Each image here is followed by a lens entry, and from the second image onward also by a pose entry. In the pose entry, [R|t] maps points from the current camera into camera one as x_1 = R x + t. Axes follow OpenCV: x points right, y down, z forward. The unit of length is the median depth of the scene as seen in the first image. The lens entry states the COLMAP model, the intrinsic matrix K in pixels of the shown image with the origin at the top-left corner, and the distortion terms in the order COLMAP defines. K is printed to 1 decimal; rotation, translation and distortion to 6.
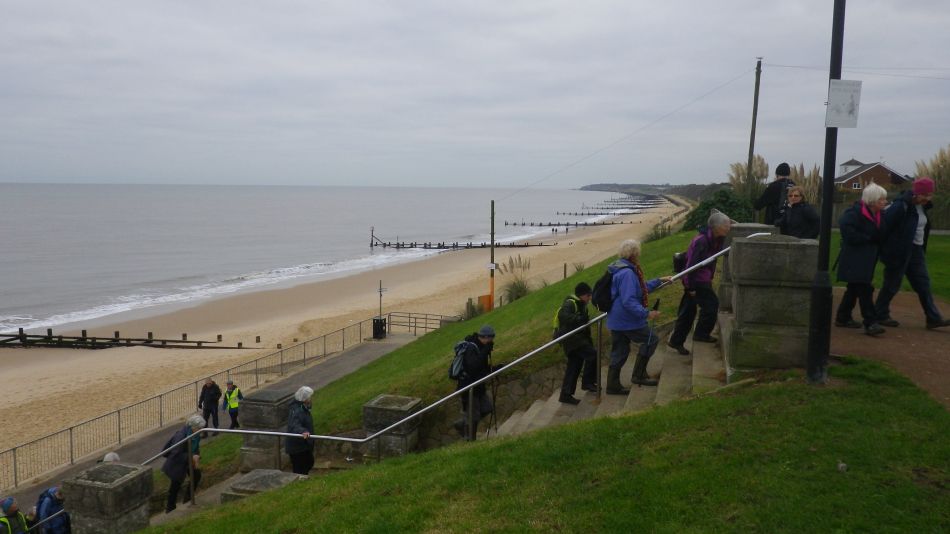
lens RADIAL K [[815.6, 0, 475.0], [0, 815.6, 267.0], [0, 0, 1]] dist [0.037162, -0.003688]
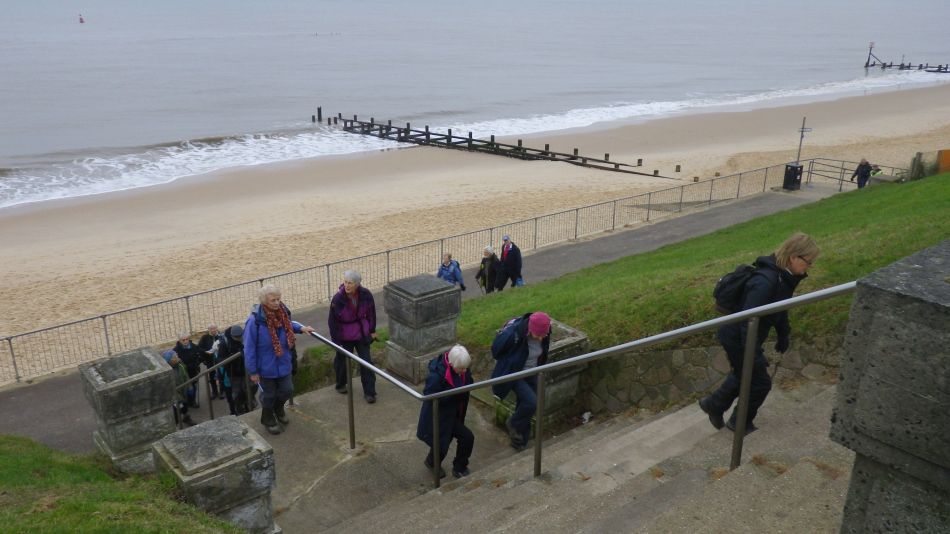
lens RADIAL K [[815.6, 0, 475.0], [0, 815.6, 267.0], [0, 0, 1]] dist [0.037162, -0.003688]
pose [[0.832331, 0.180446, -0.524084, 0.062488], [-0.058879, 0.968959, 0.240109, -0.015705], [0.551142, -0.168992, 0.817119, 0.125677]]
